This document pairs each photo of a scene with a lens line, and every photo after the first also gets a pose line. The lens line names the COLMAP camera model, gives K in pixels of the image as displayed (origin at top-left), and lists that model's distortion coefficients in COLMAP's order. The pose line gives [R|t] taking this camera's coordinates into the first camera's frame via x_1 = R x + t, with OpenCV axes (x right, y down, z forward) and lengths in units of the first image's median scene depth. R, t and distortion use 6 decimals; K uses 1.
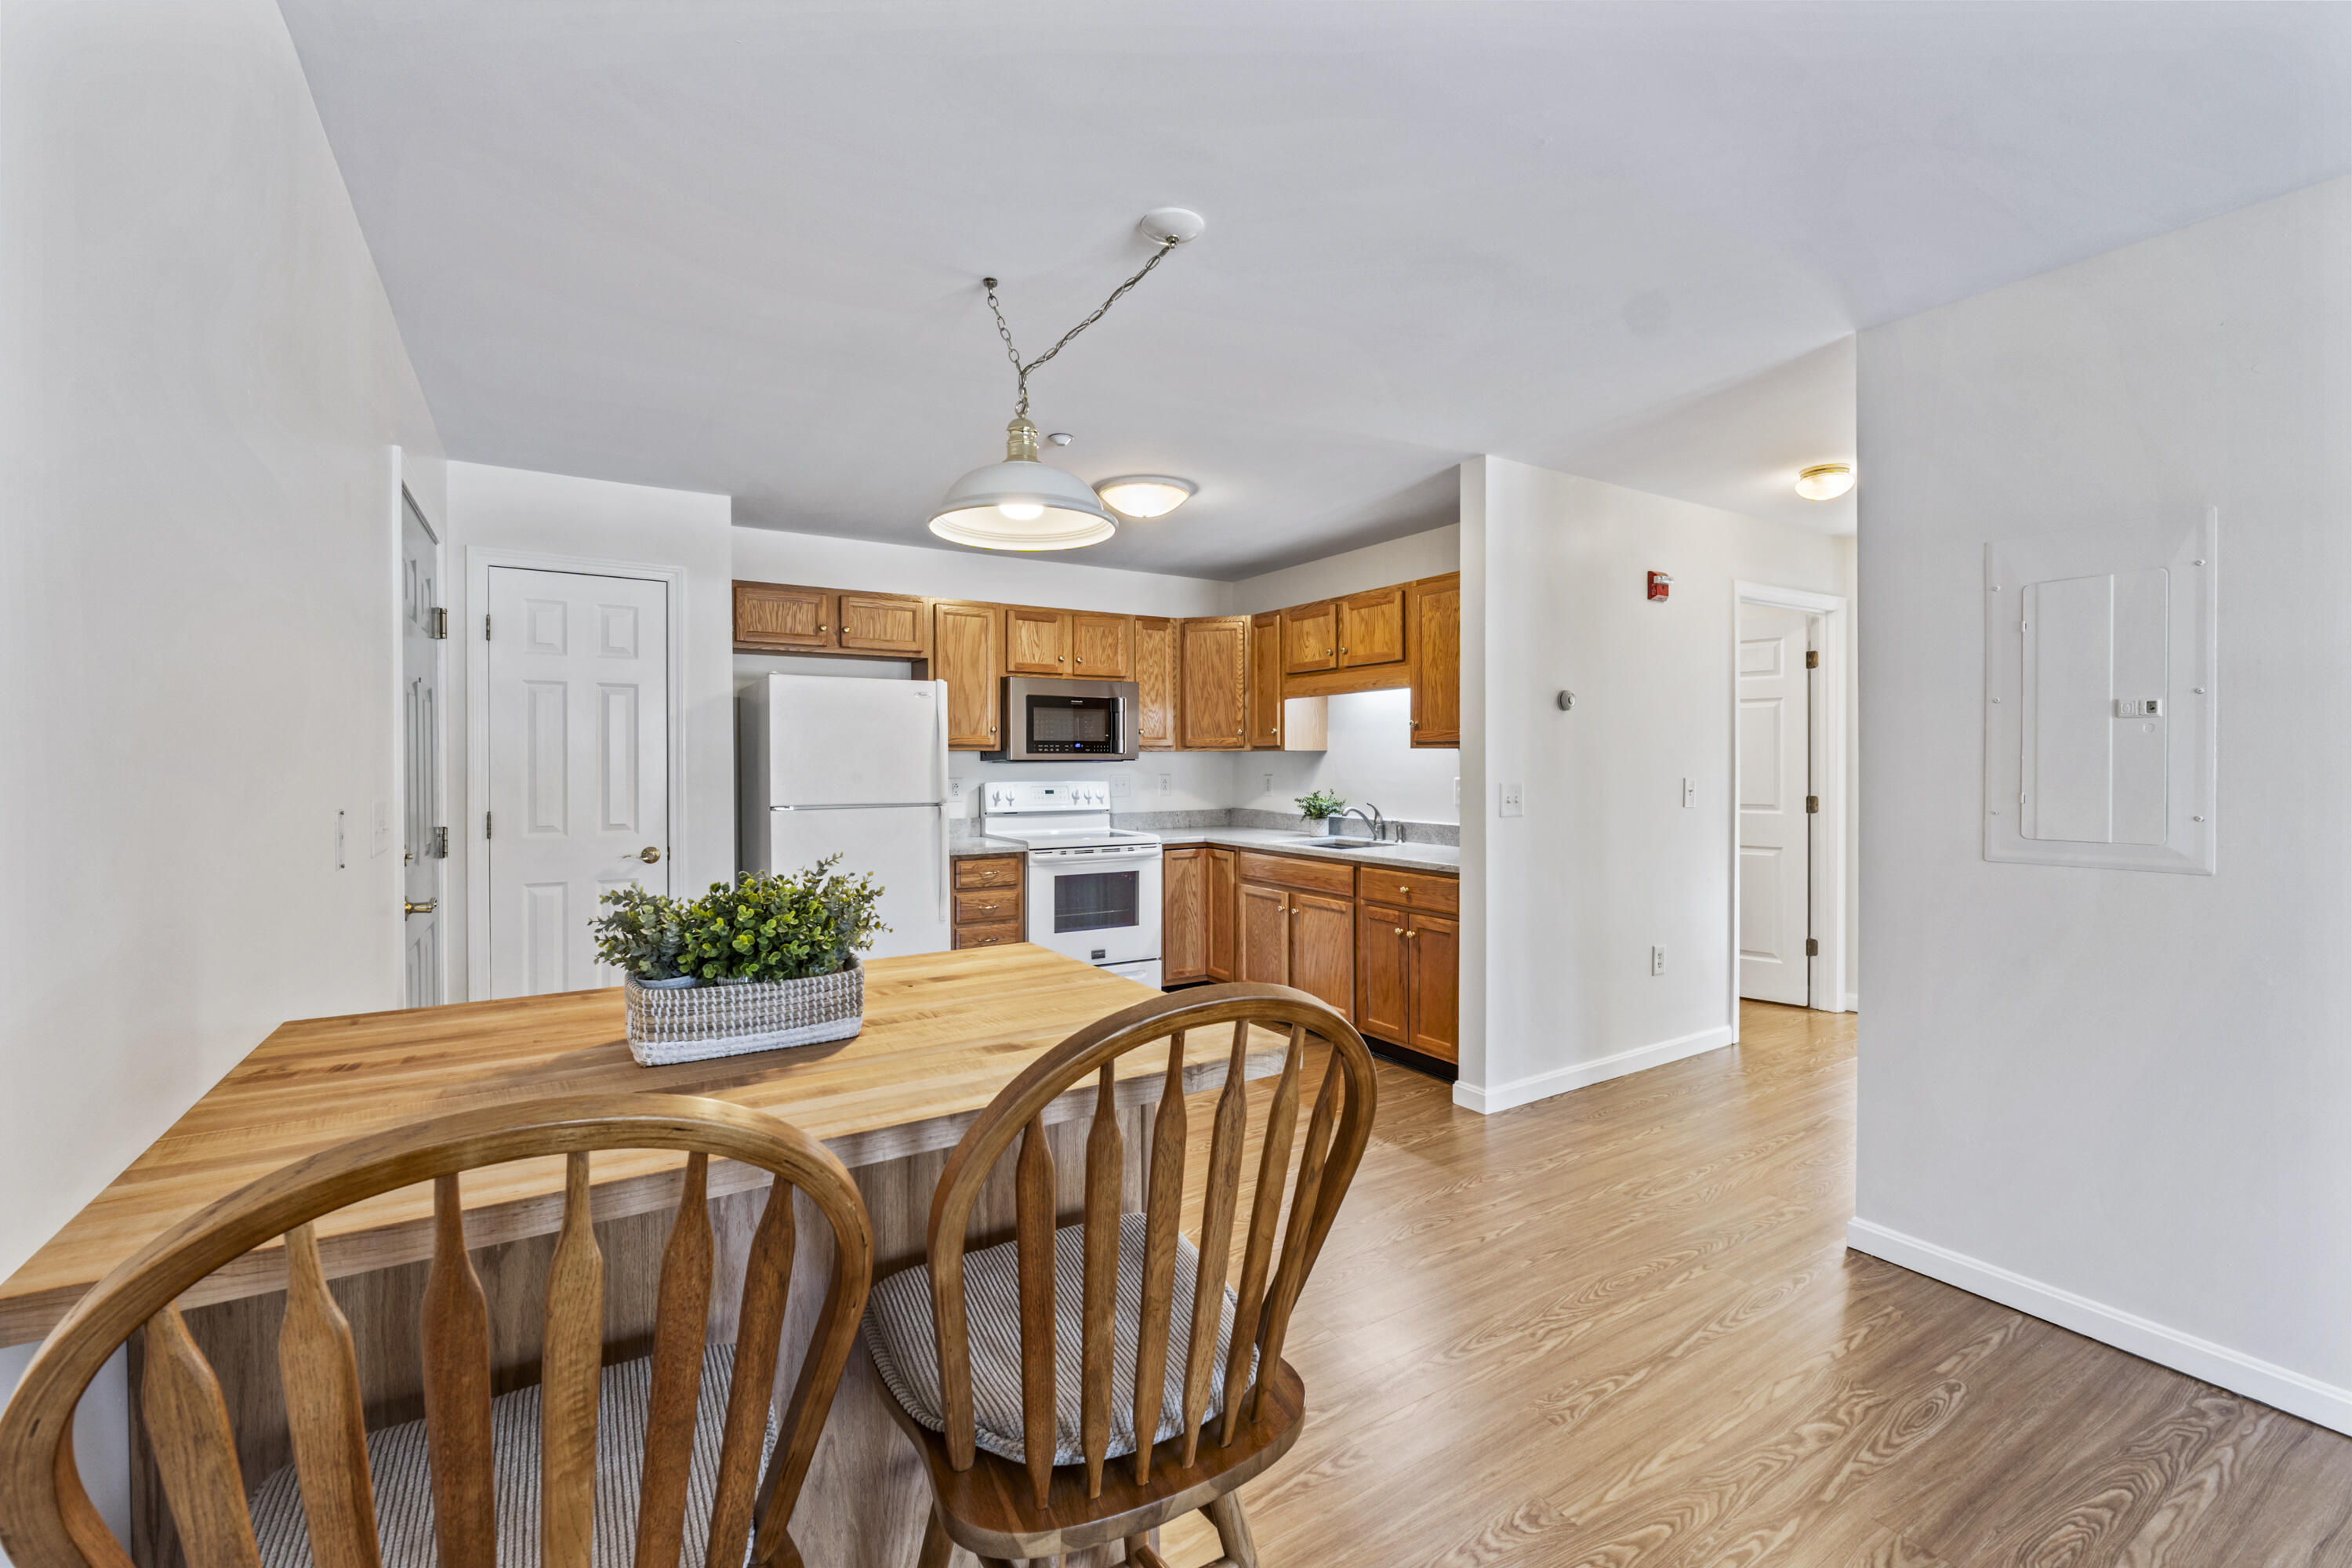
lens RADIAL K [[991.3, 0, 1173.4], [0, 991.3, 775.0], [0, 0, 1]] dist [-0.010283, 0.000681]
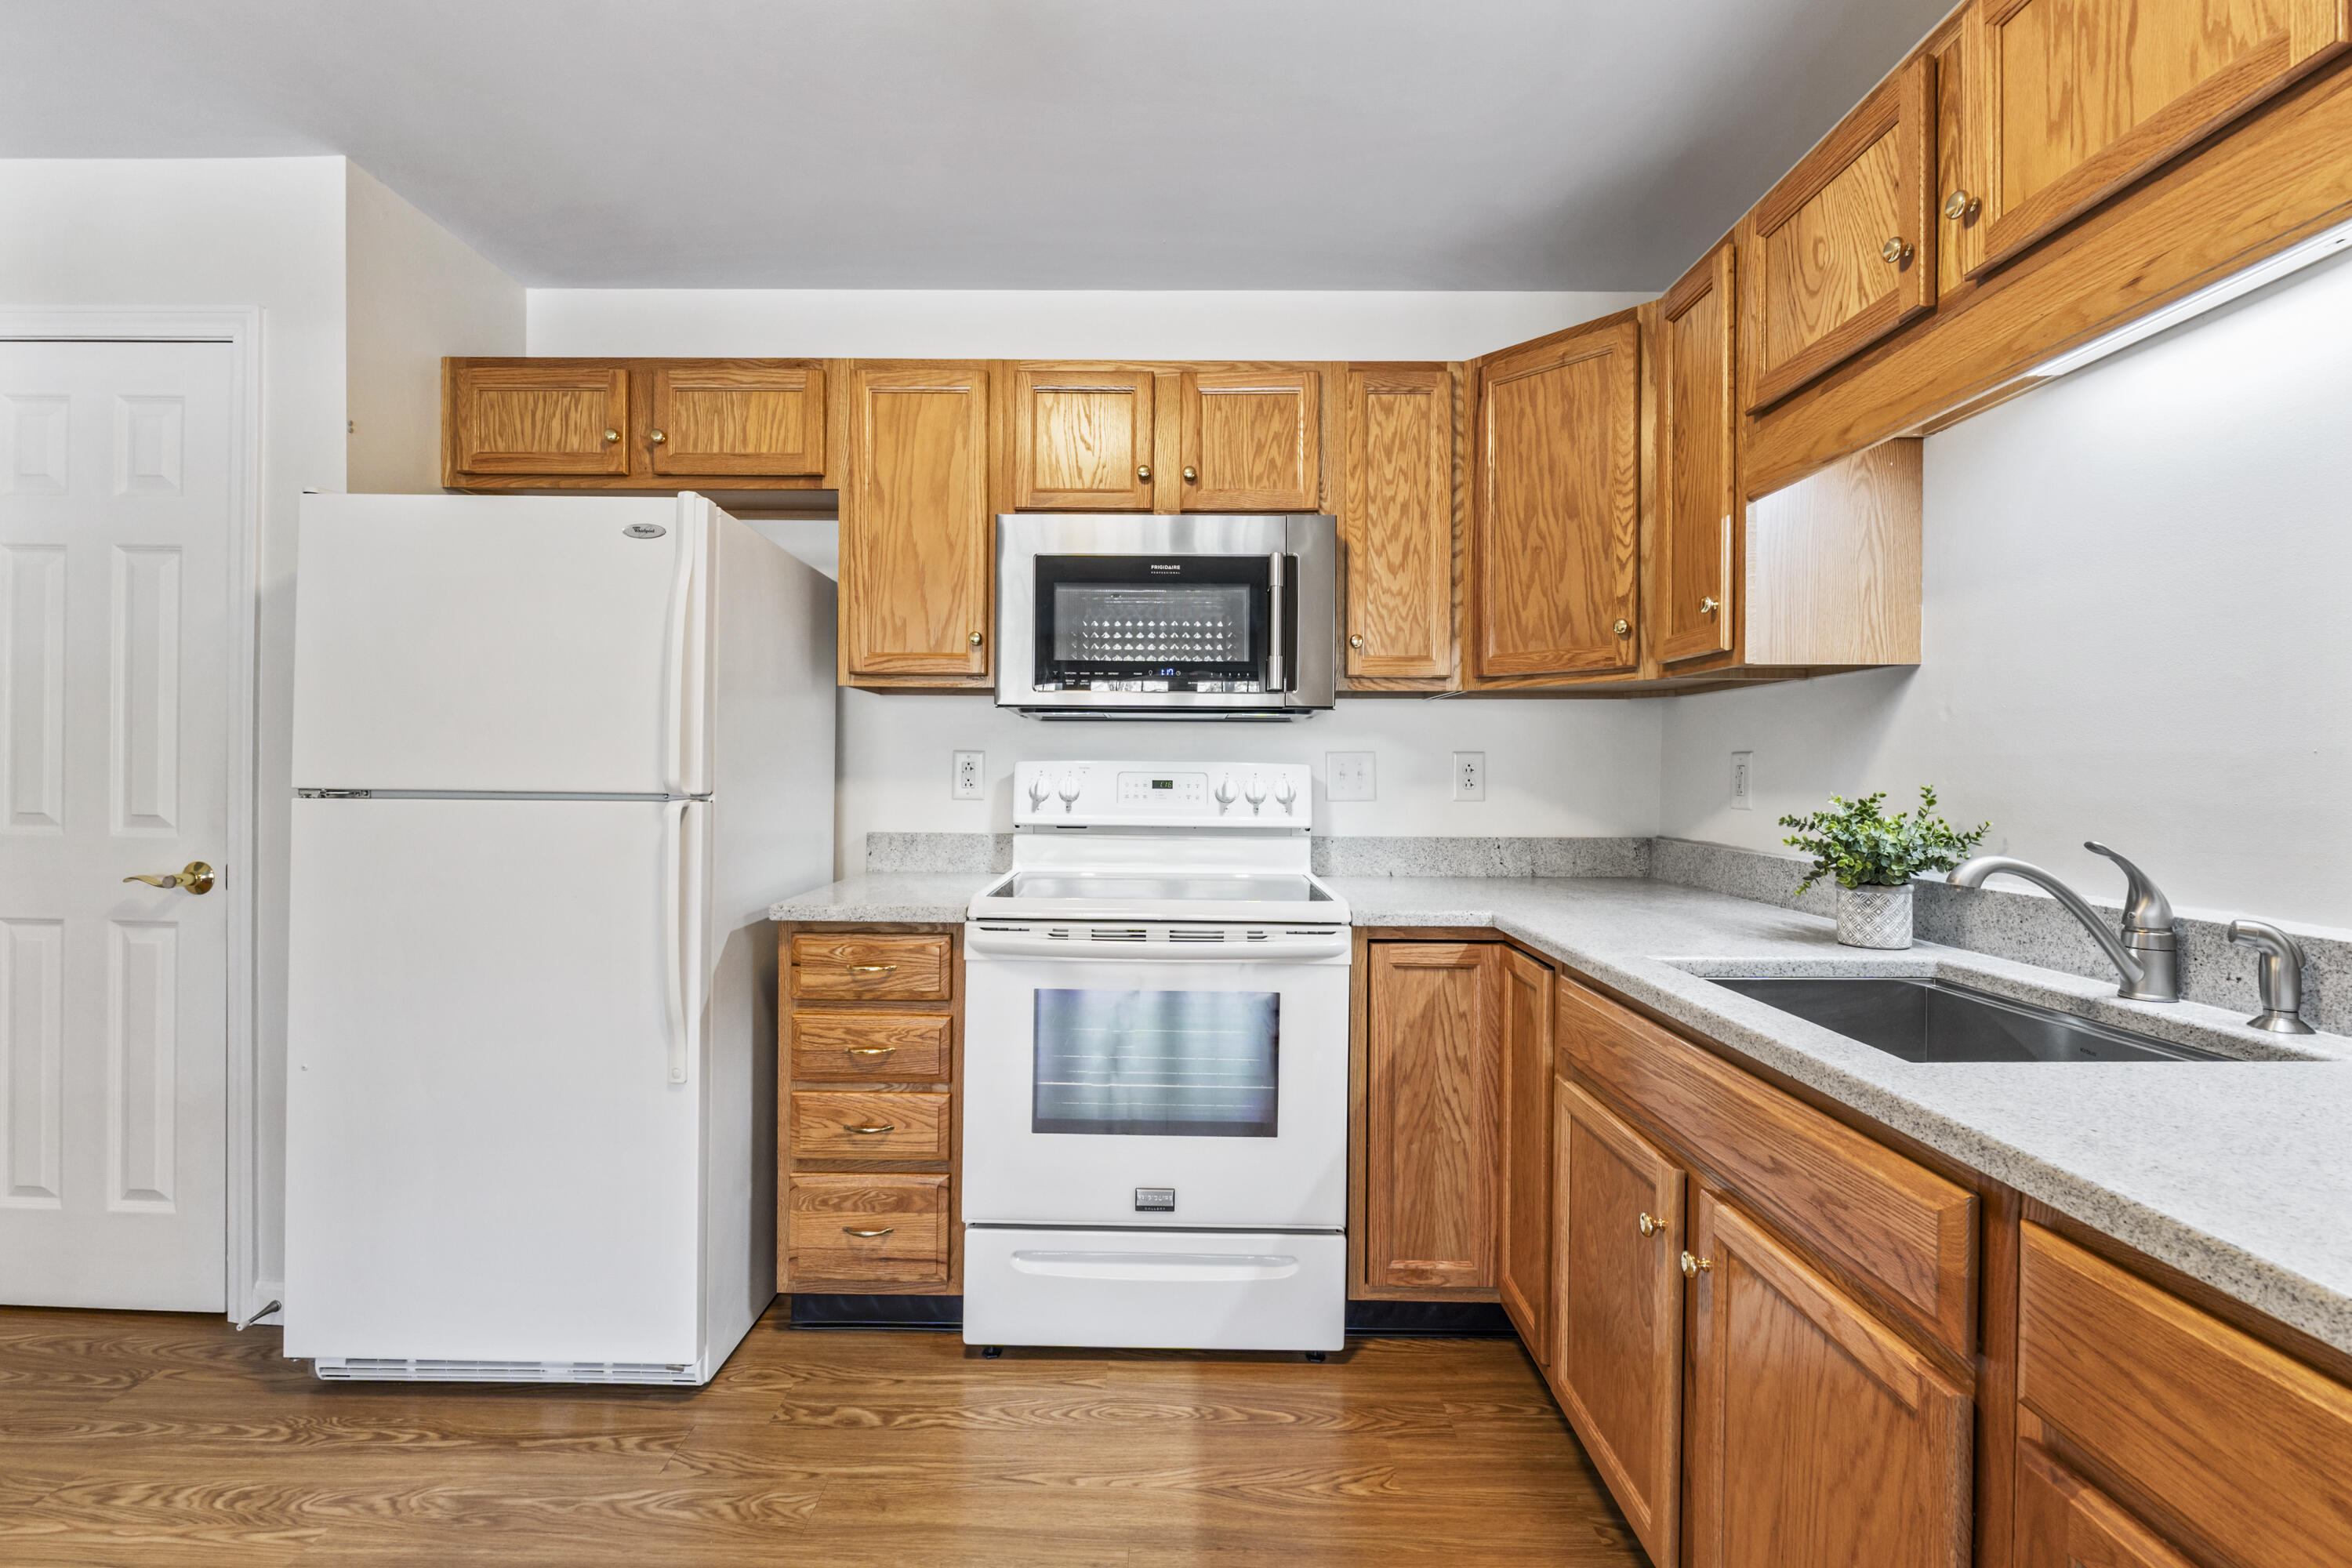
lens RADIAL K [[991.3, 0, 1168.7], [0, 991.3, 774.3], [0, 0, 1]] dist [-0.010283, 0.000681]
pose [[0.844370, 0.011429, -0.535639, 0.140558], [-0.018828, 0.999788, -0.008347, 0.018577], [0.535430, 0.017133, 0.844406, 0.706138]]
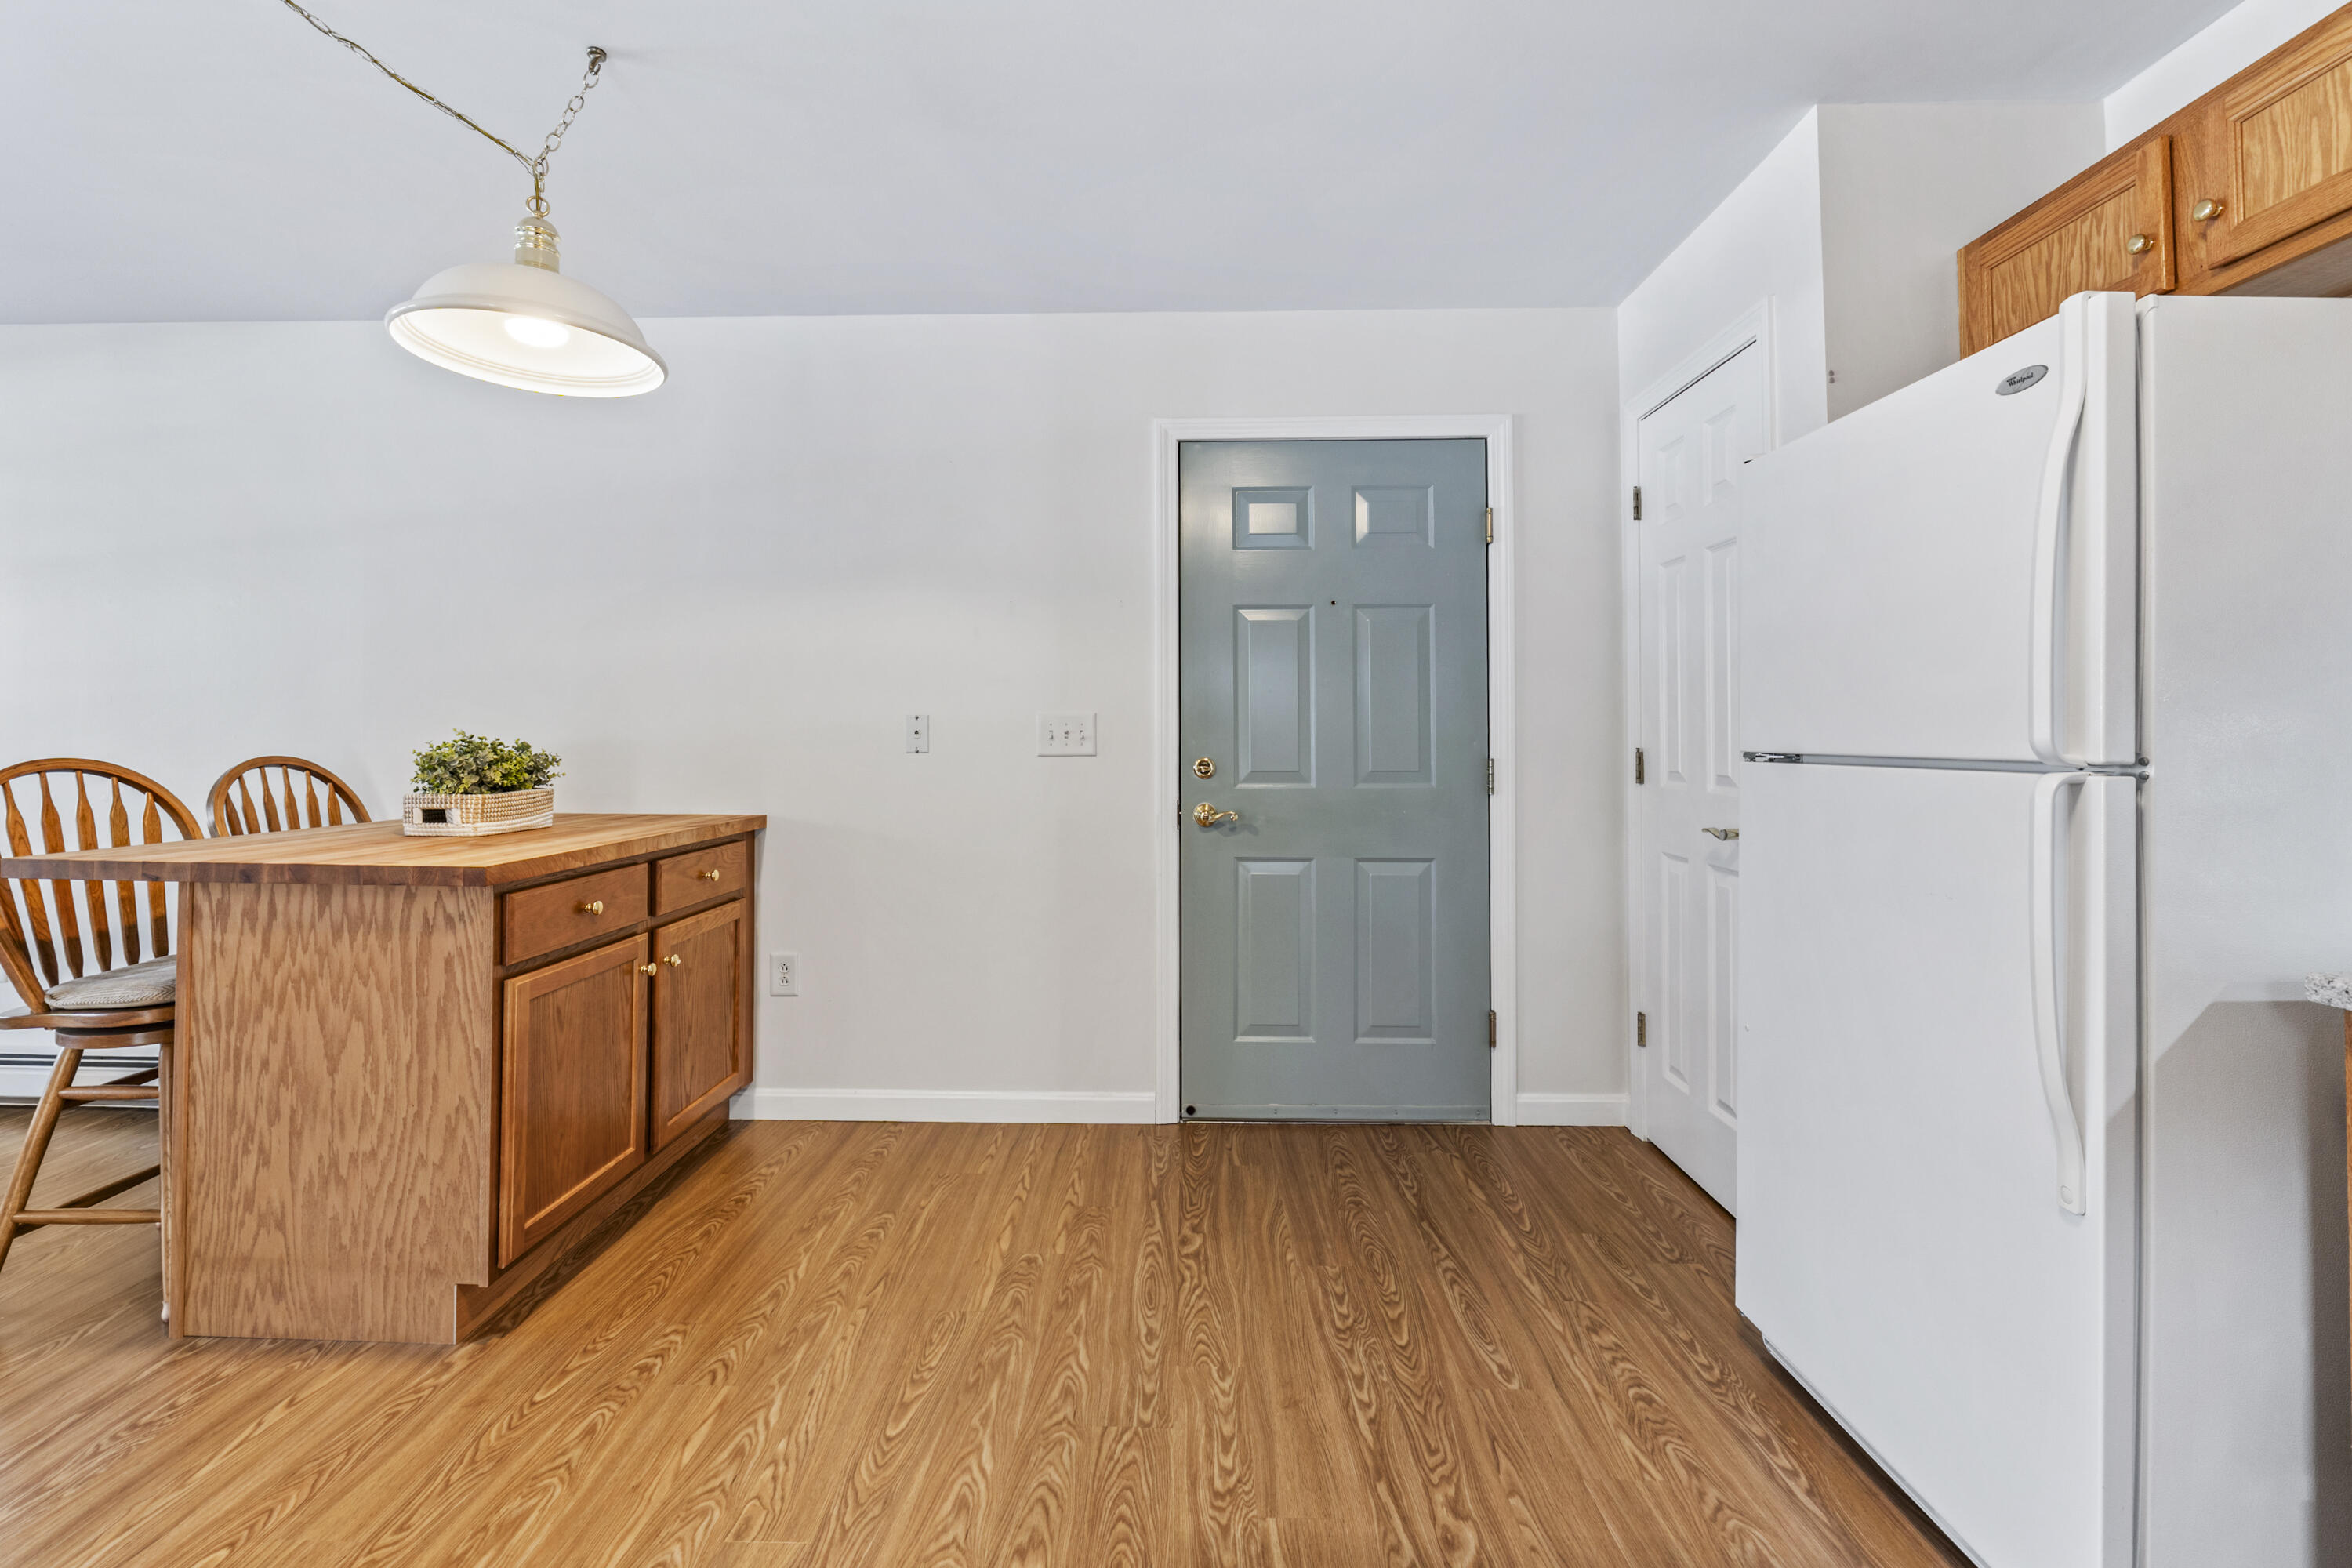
lens RADIAL K [[991.3, 0, 1157.2], [0, 991.3, 730.0], [0, 0, 1]] dist [-0.010283, 0.000681]
pose [[-0.549853, -0.009674, -0.835206, 0.106899], [-0.012912, 0.999912, -0.003081, 0.022597], [0.835162, 0.009090, -0.549929, 0.866258]]
